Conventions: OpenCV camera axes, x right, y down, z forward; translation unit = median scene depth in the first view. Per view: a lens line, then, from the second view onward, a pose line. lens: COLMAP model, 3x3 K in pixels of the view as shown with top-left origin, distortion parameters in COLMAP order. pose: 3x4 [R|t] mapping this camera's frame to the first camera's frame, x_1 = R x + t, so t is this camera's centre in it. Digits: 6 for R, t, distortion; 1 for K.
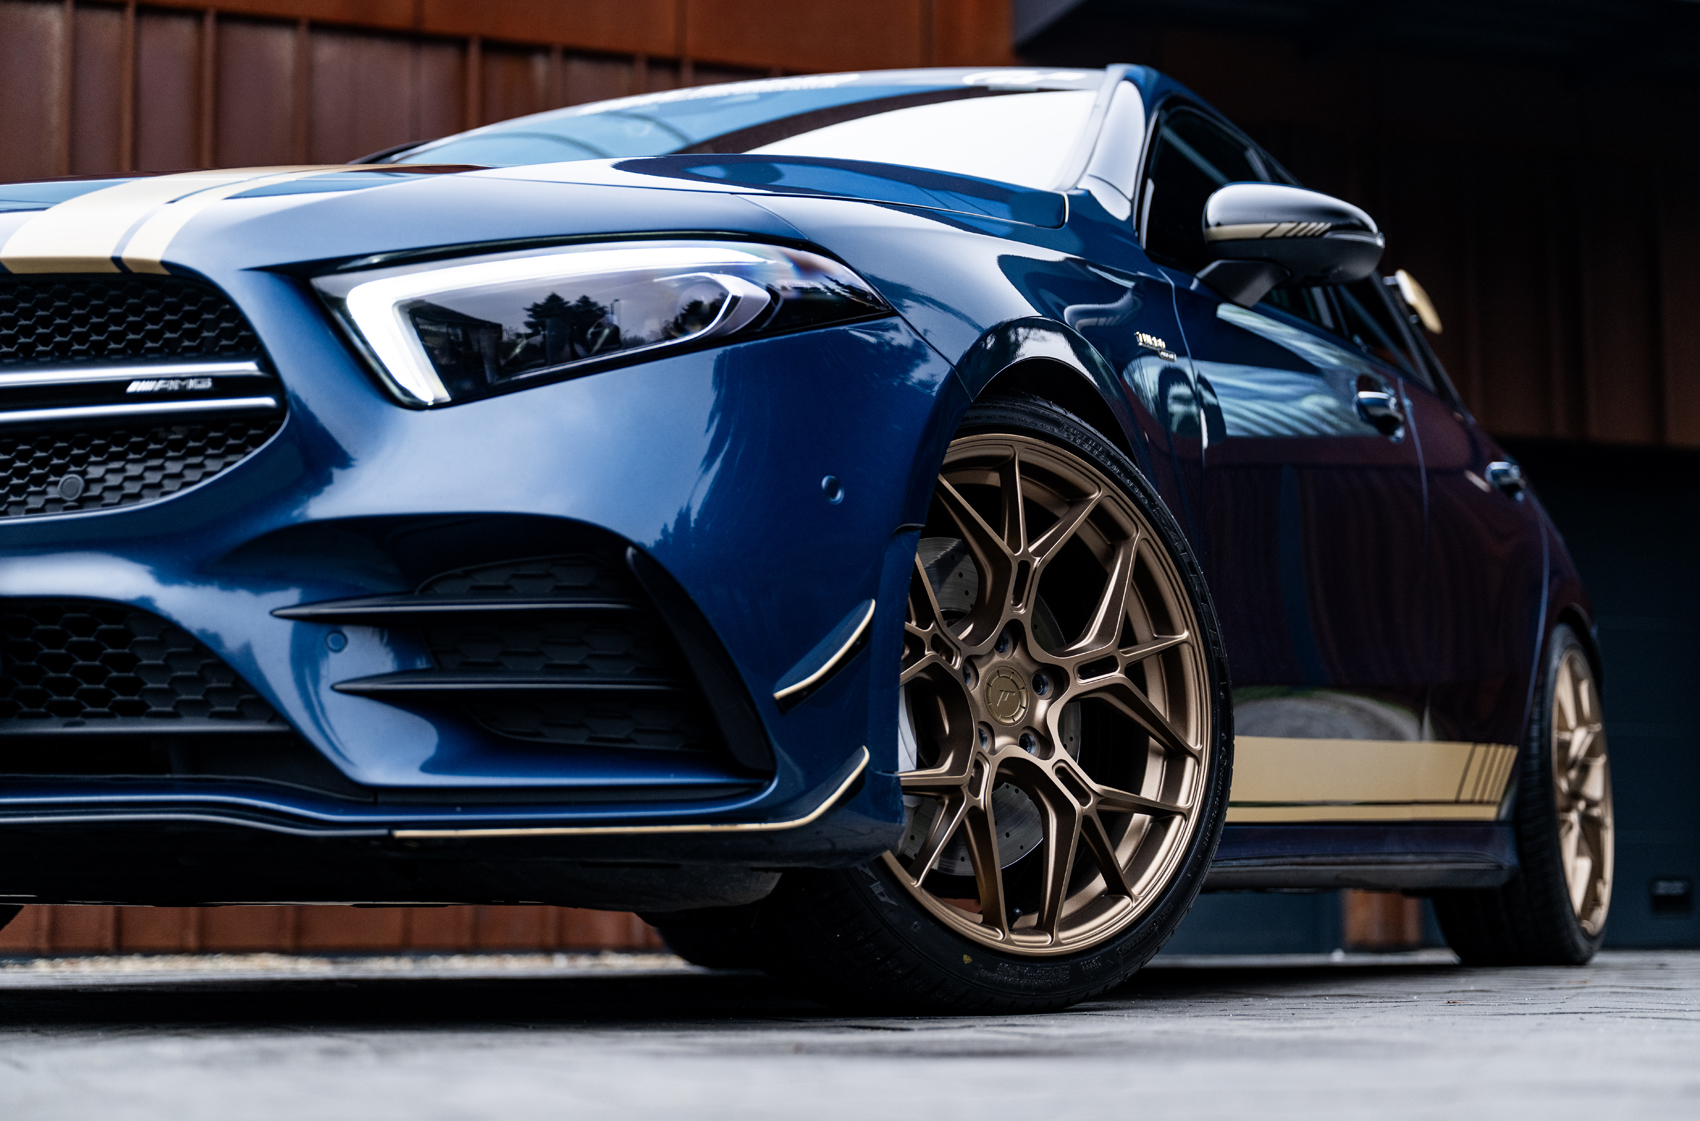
lens RADIAL K [[3094.9, 0, 898.4], [0, 3094.9, 533.3], [0, 0, 1]] dist [-0.033580, -0.121500]
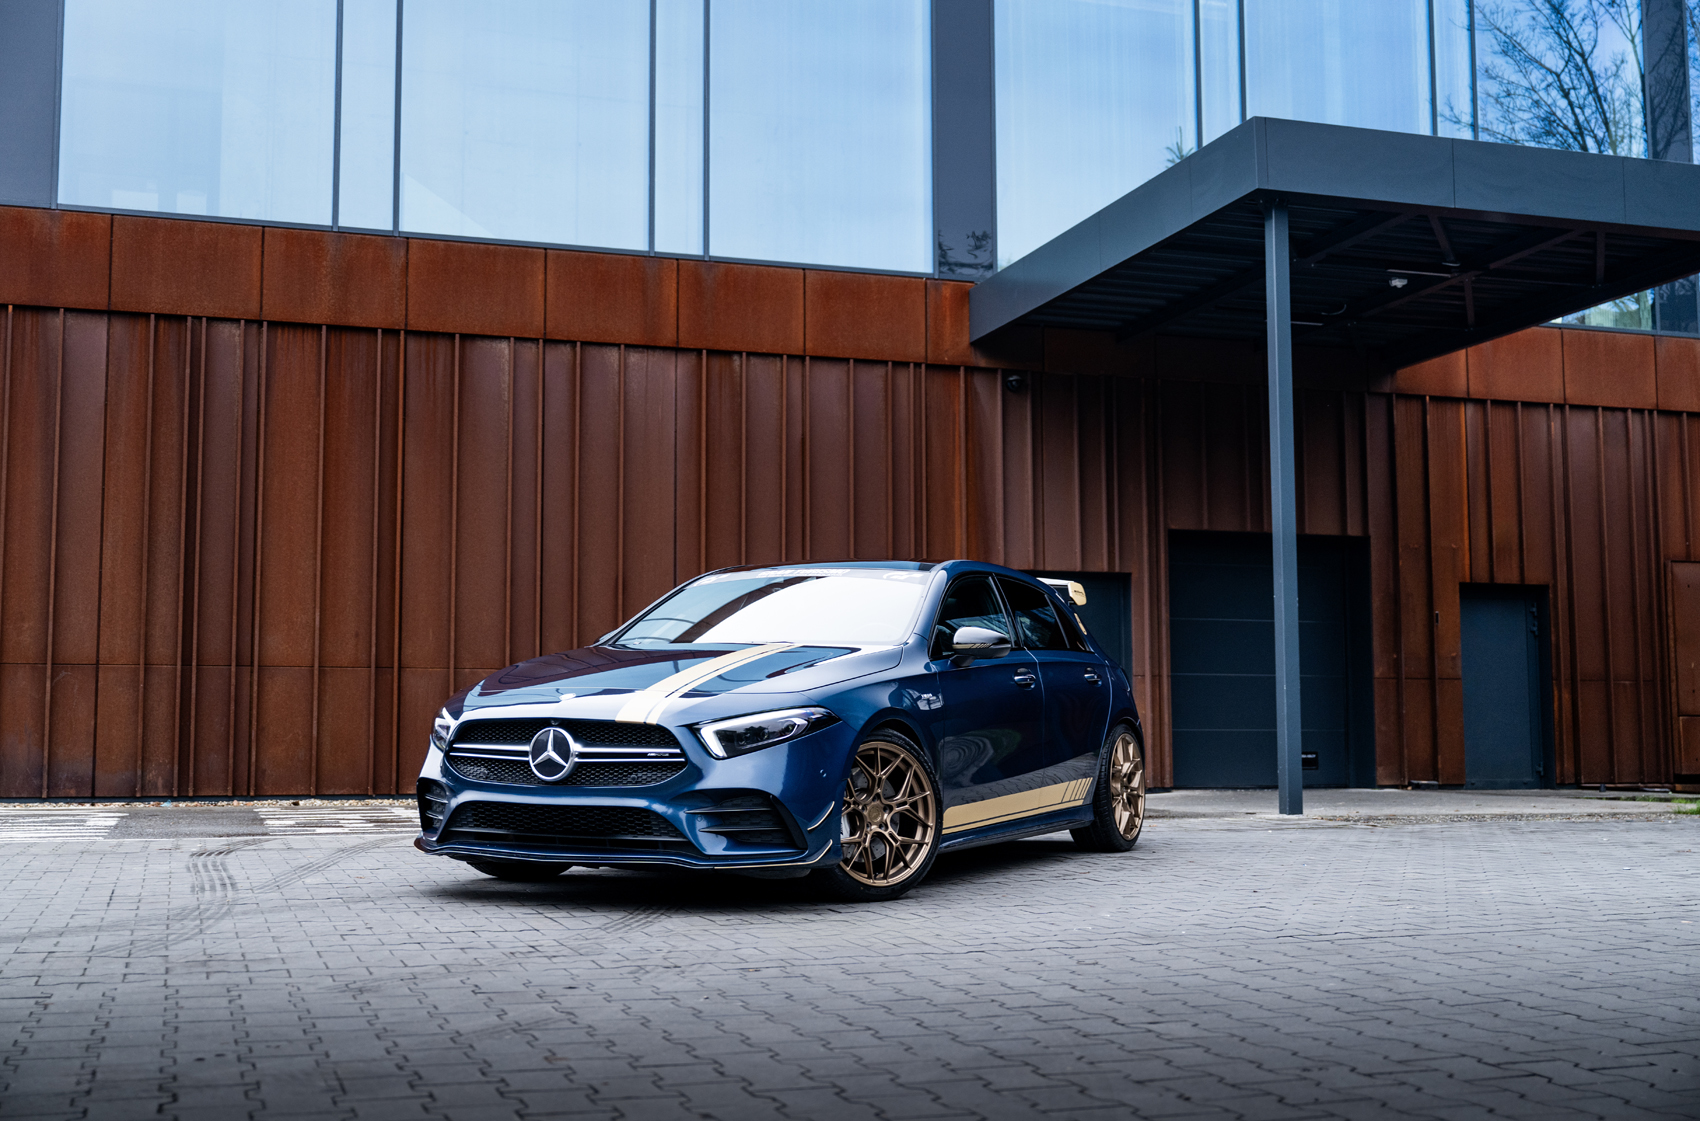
lens RADIAL K [[1904.5, 0, 838.7], [0, 1904.5, 571.0], [0, 0, 1]] dist [-0.010617, 0.019410]
pose [[0.998278, 0.002341, -0.058619, 0.122907], [0.000539, 0.998795, 0.049068, -0.344179], [0.058663, -0.049015, 0.997074, -1.229561]]
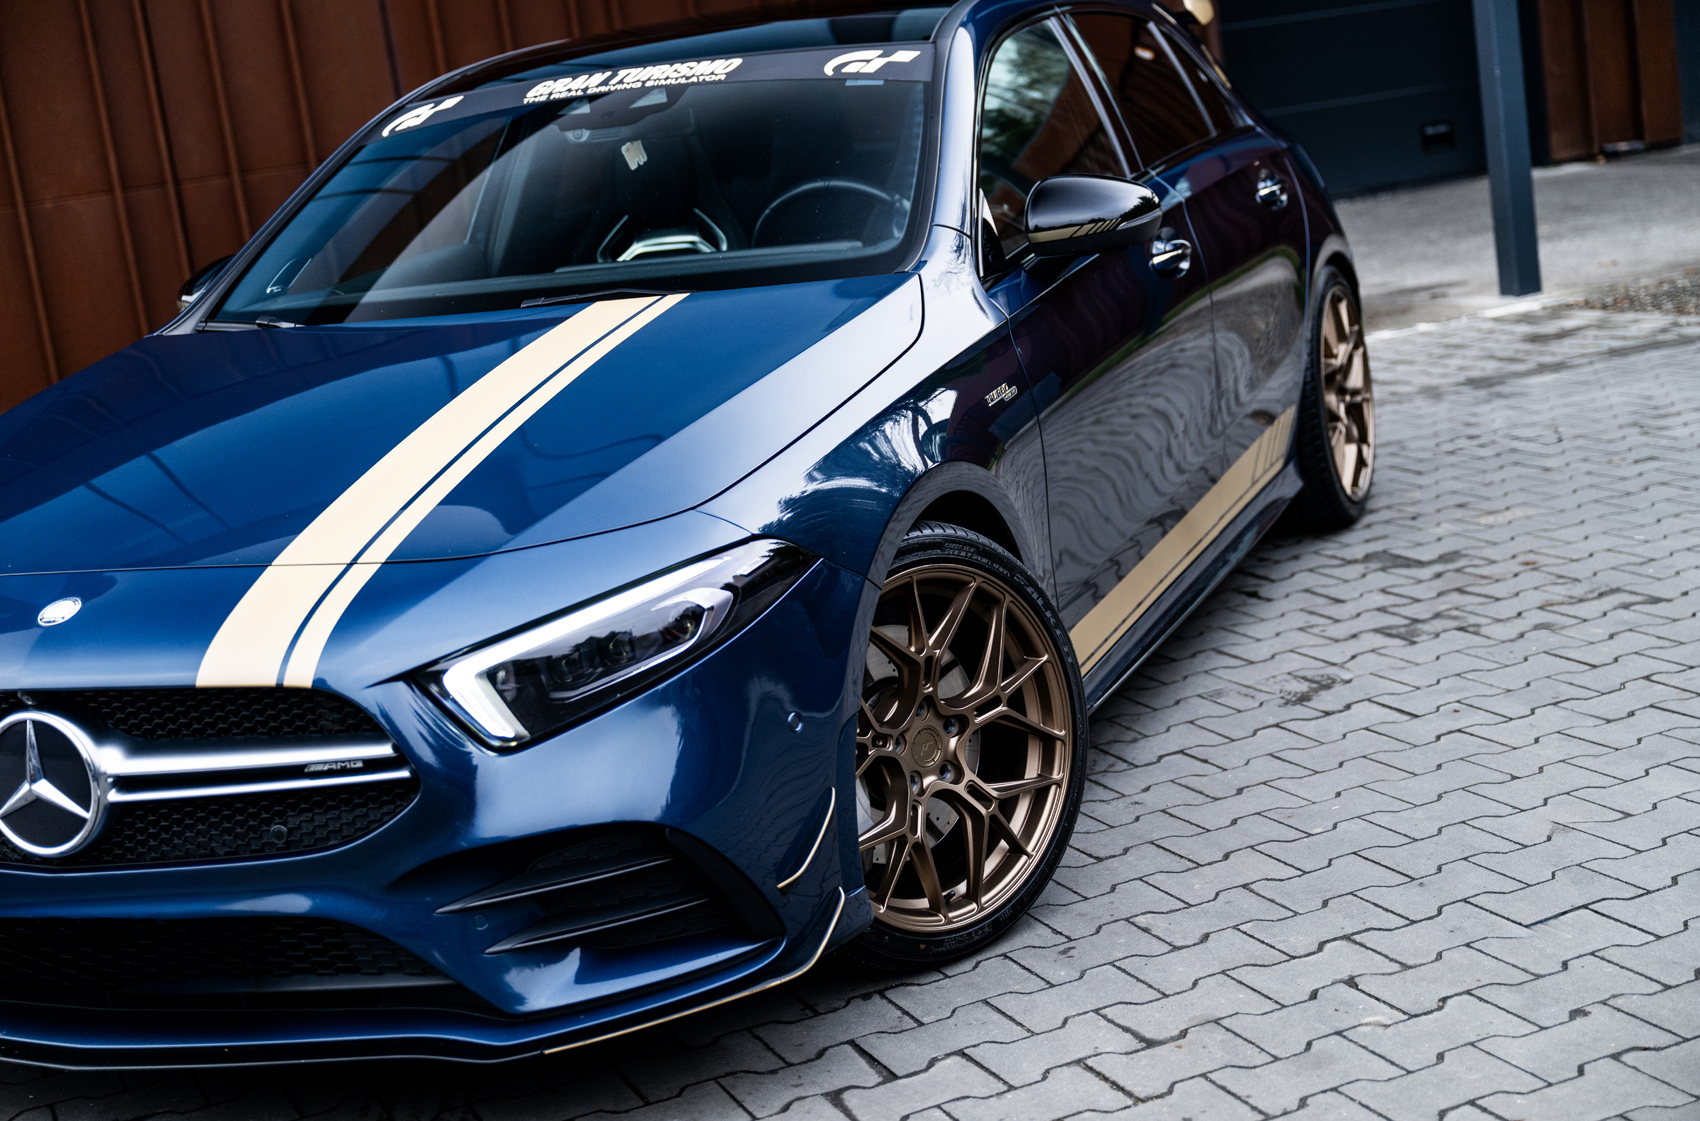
lens RADIAL K [[2510.4, 0, 850.0], [0, 2510.4, 560.5], [0, 0, 1]] dist [0.021406, 0.031157]
pose [[0.992490, -0.121933, -0.009801, 0.021366], [0.118658, 0.940152, 0.319428, -0.403312], [-0.029734, -0.318192, 0.947560, -0.072251]]
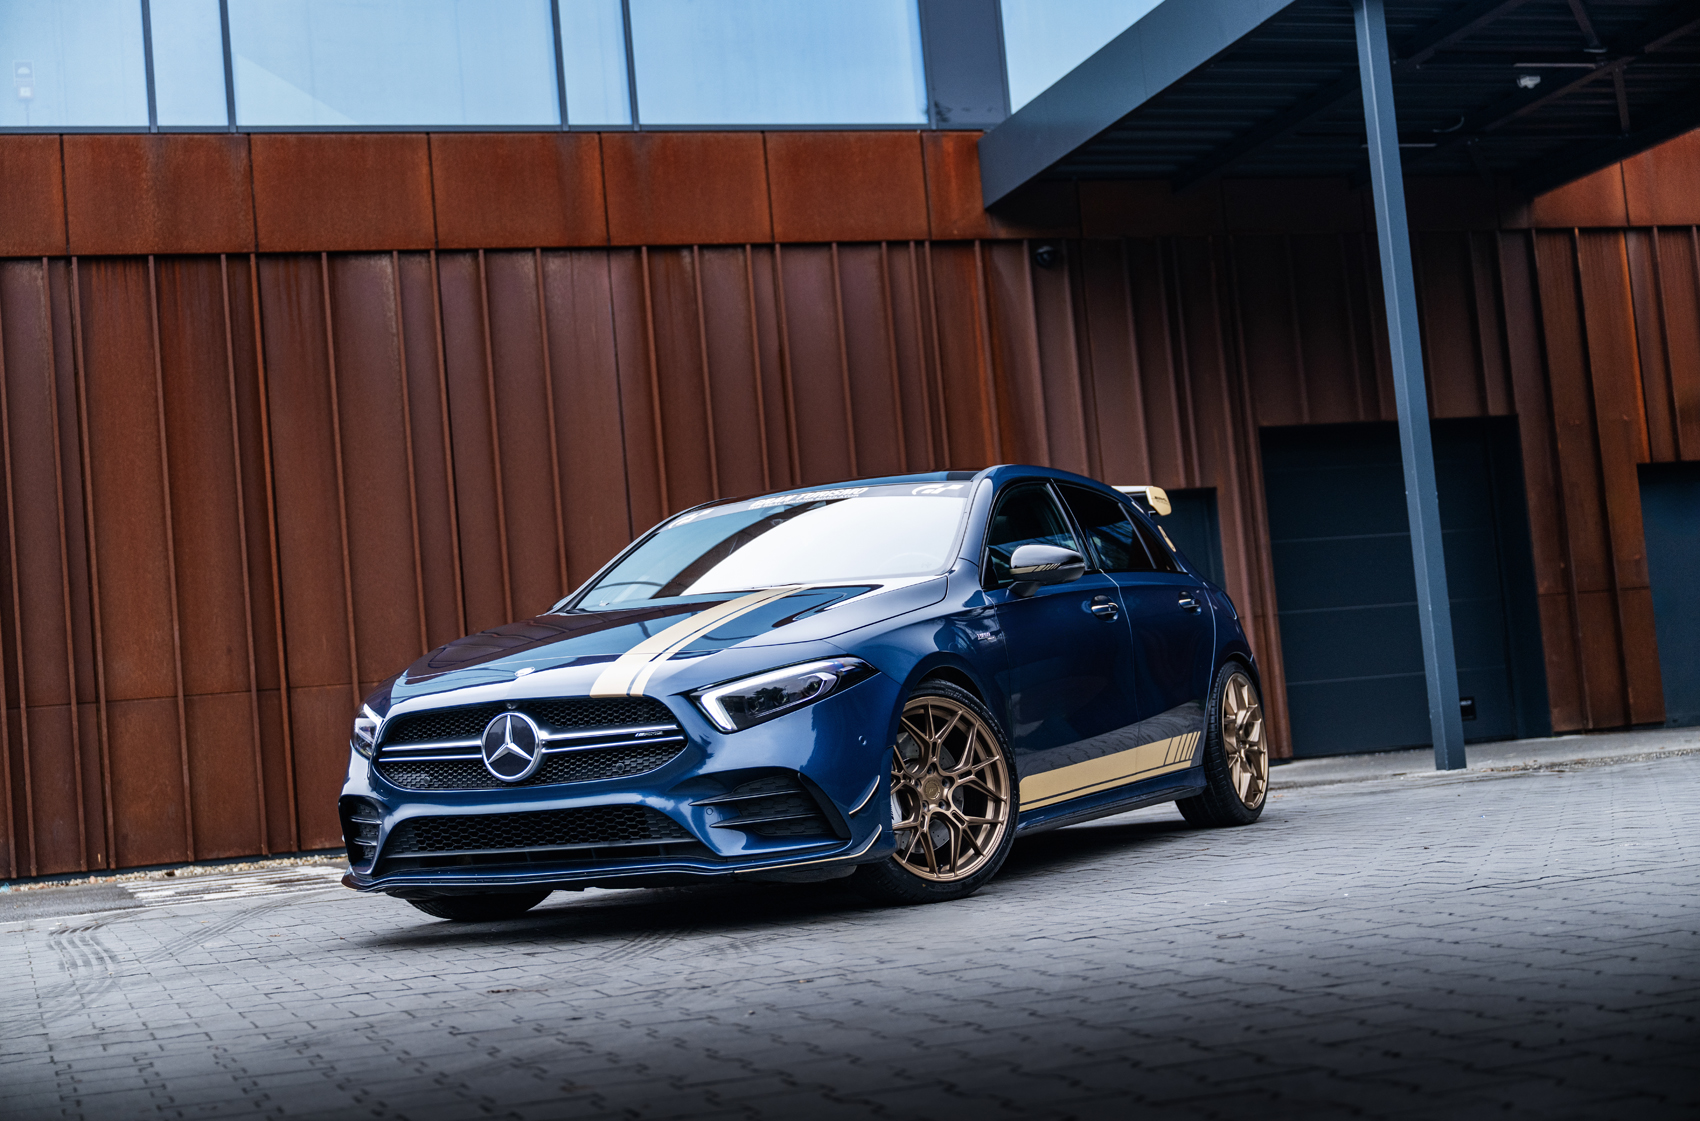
lens RADIAL K [[2452.9, 0, 854.4], [0, 2452.9, 566.6], [0, 0, 1]] dist [0.003758, -0.037750]
pose [[0.995221, -0.083800, -0.050118, 0.093580], [0.086831, 0.994309, 0.061722, -0.295722], [0.044660, -0.065779, 0.996834, -1.230987]]
